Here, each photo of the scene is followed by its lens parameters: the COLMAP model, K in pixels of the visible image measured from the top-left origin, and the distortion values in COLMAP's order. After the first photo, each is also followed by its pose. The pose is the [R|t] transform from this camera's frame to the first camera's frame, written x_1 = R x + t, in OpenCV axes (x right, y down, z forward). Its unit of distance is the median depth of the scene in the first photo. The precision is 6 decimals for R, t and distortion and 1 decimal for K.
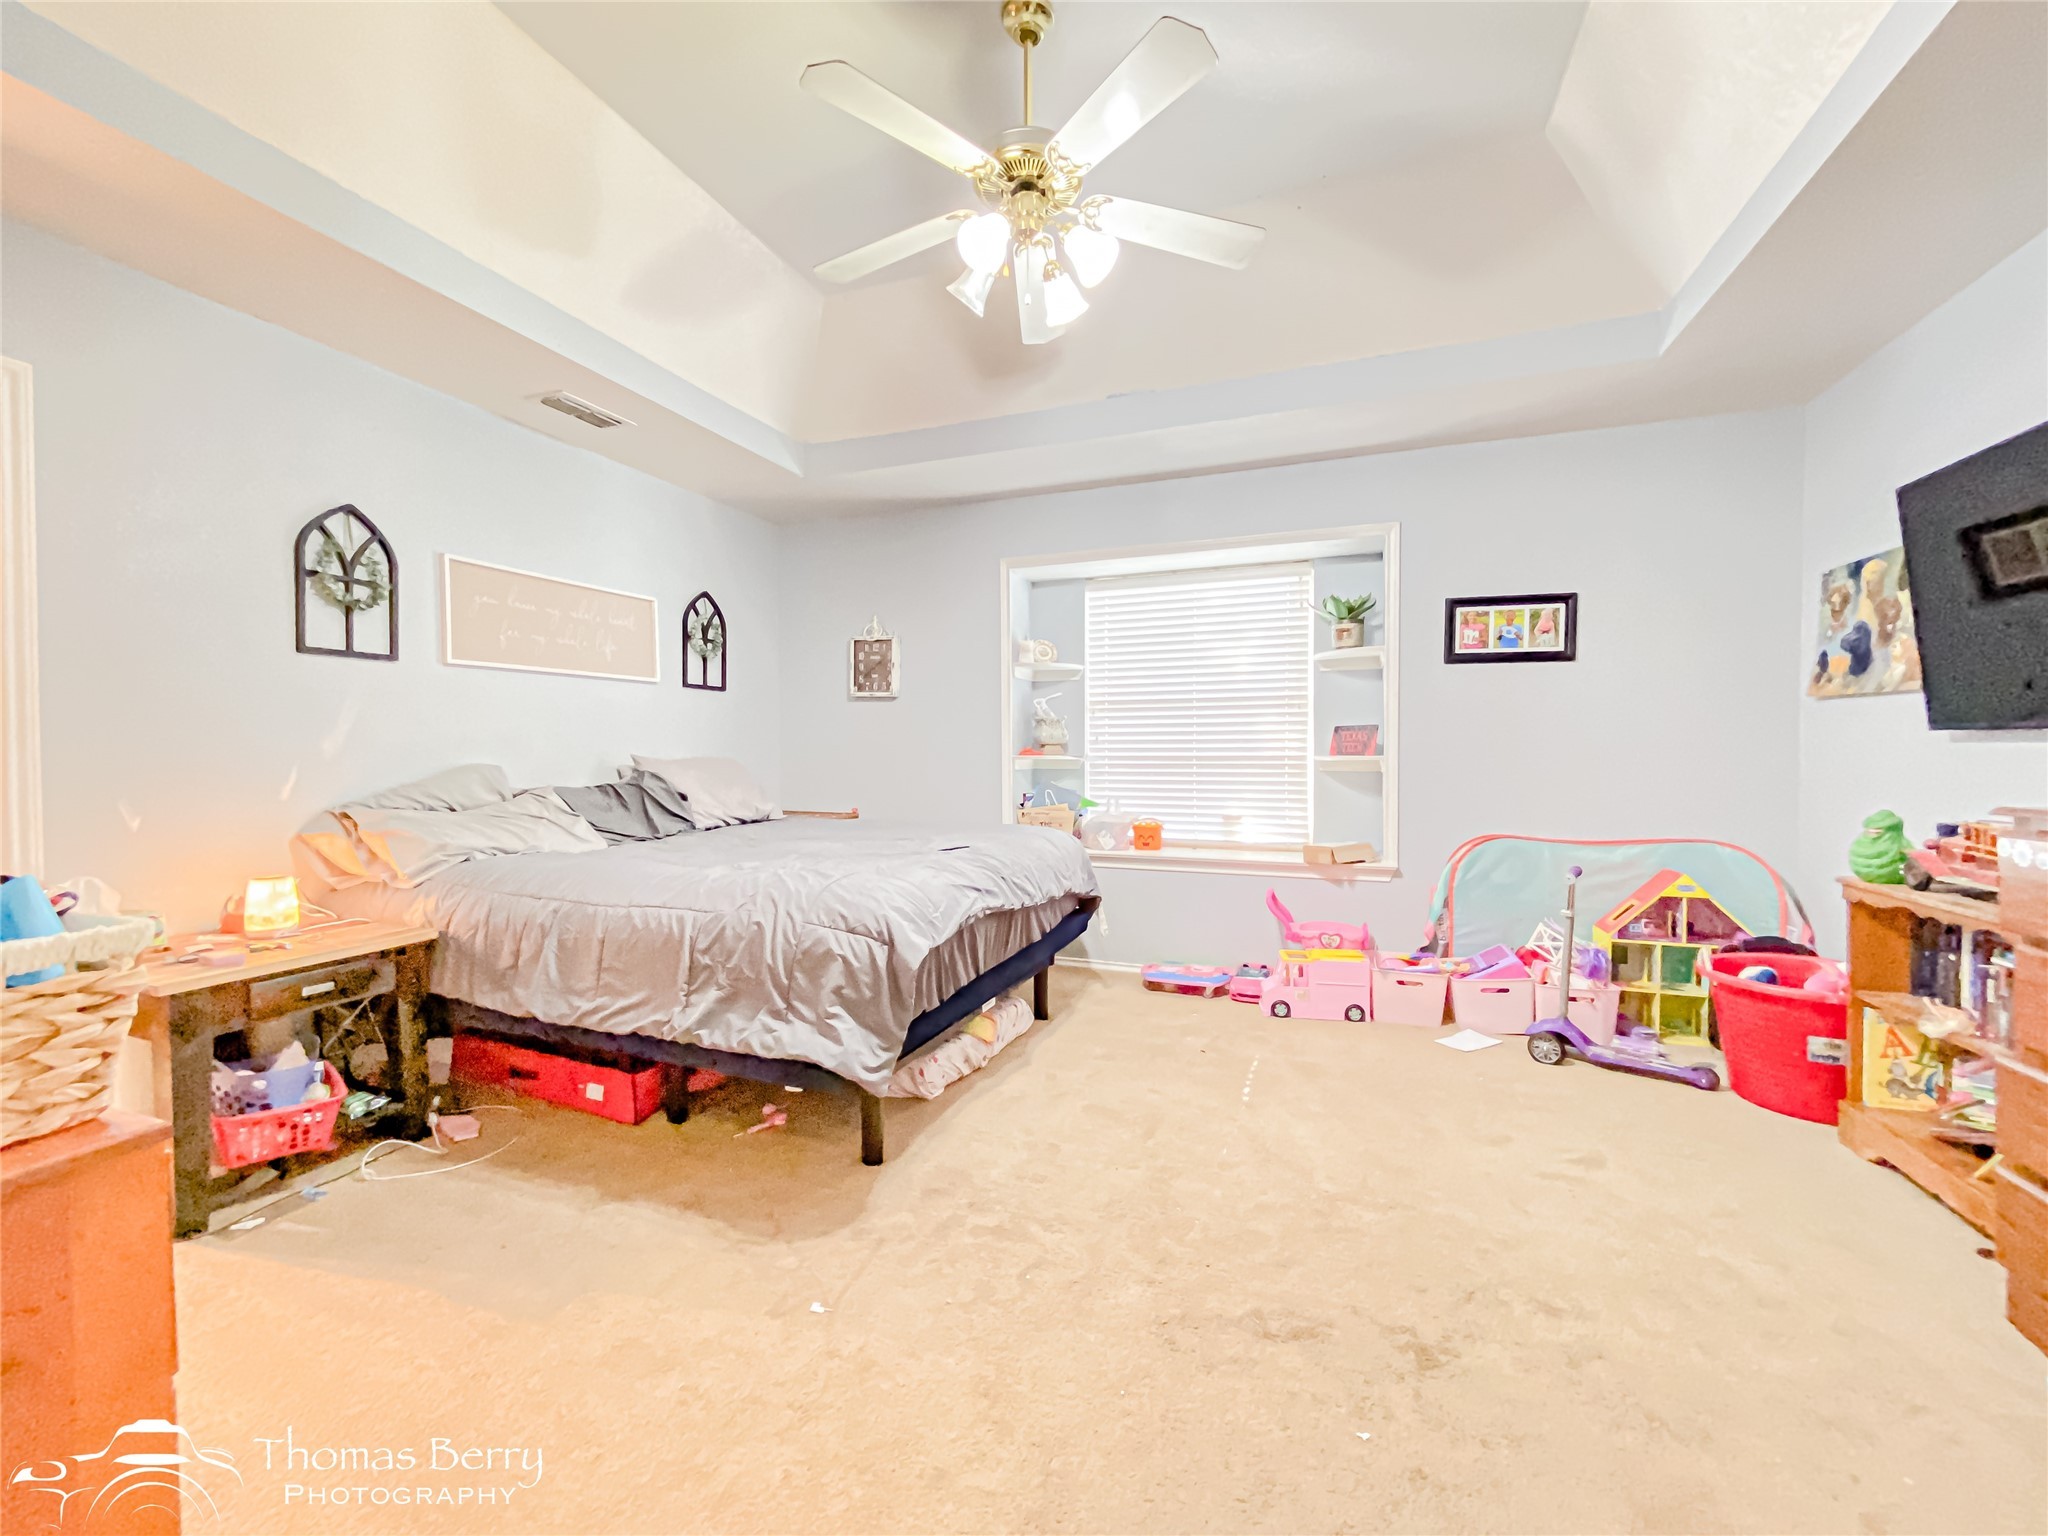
lens RADIAL K [[841.4, 0, 1024.0], [0, 841.4, 768.0], [0, 0, 1]] dist [0.029054, -0.000158]
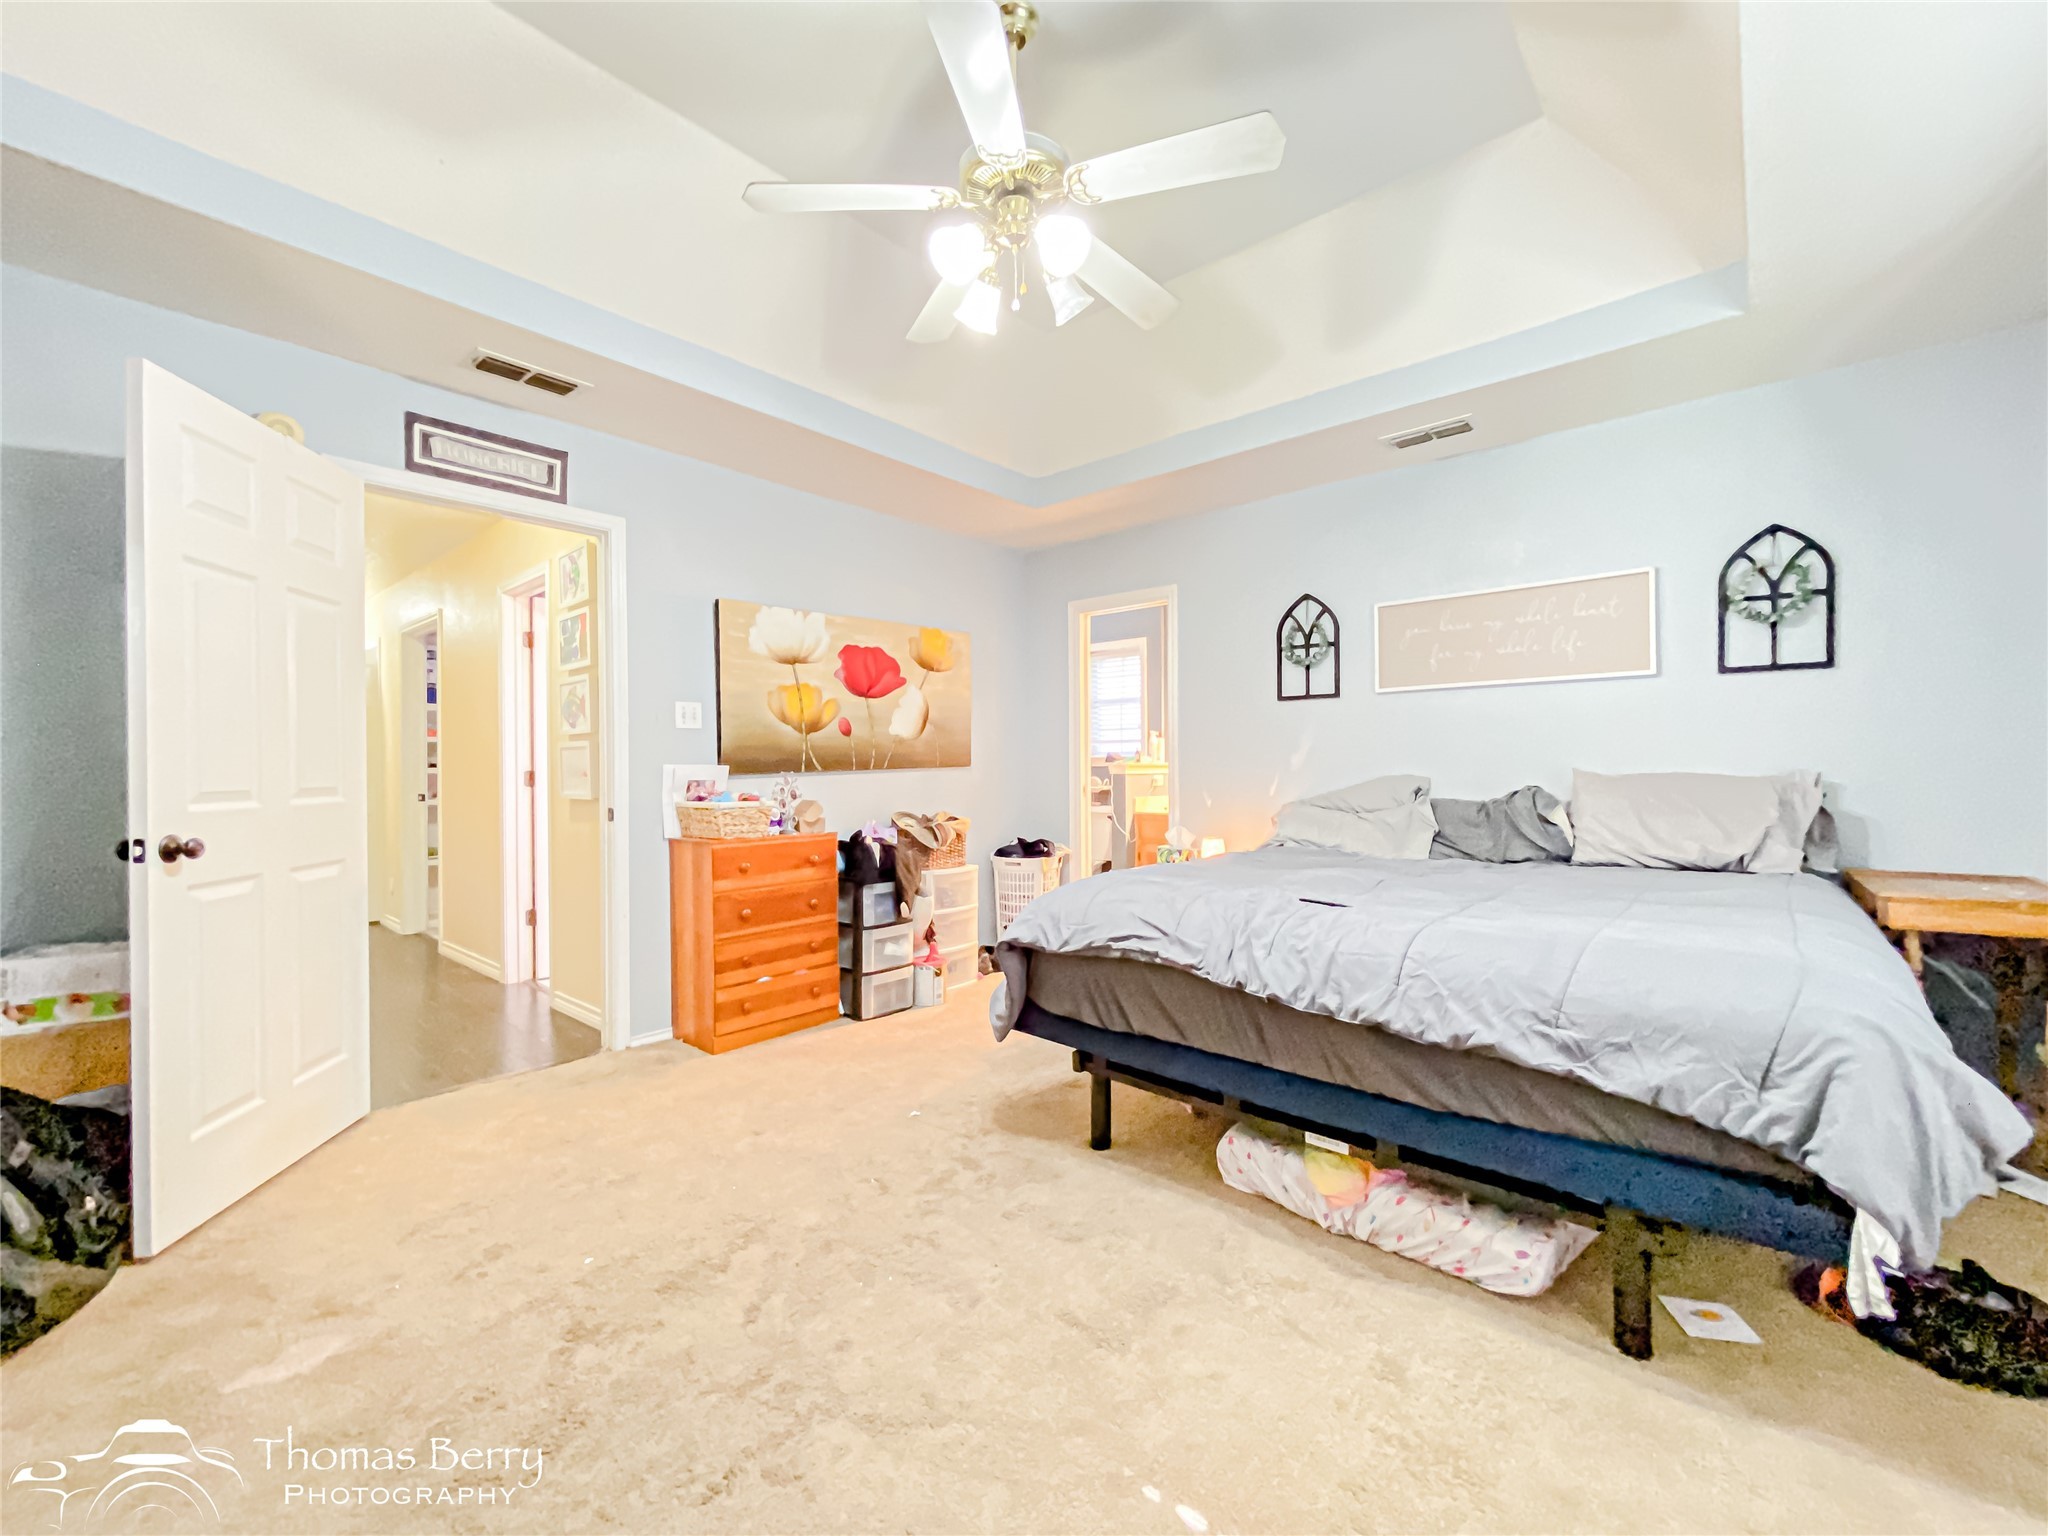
lens RADIAL K [[843.9, 0, 1024.0], [0, 843.9, 768.0], [0, 0, 1]] dist [0.001207, -0.000574]
pose [[-0.356935, -0.007762, -0.934097, 0.652073], [-0.027845, 0.999610, 0.002334, -0.003969], [0.933714, 0.026843, -0.357012, 0.990980]]
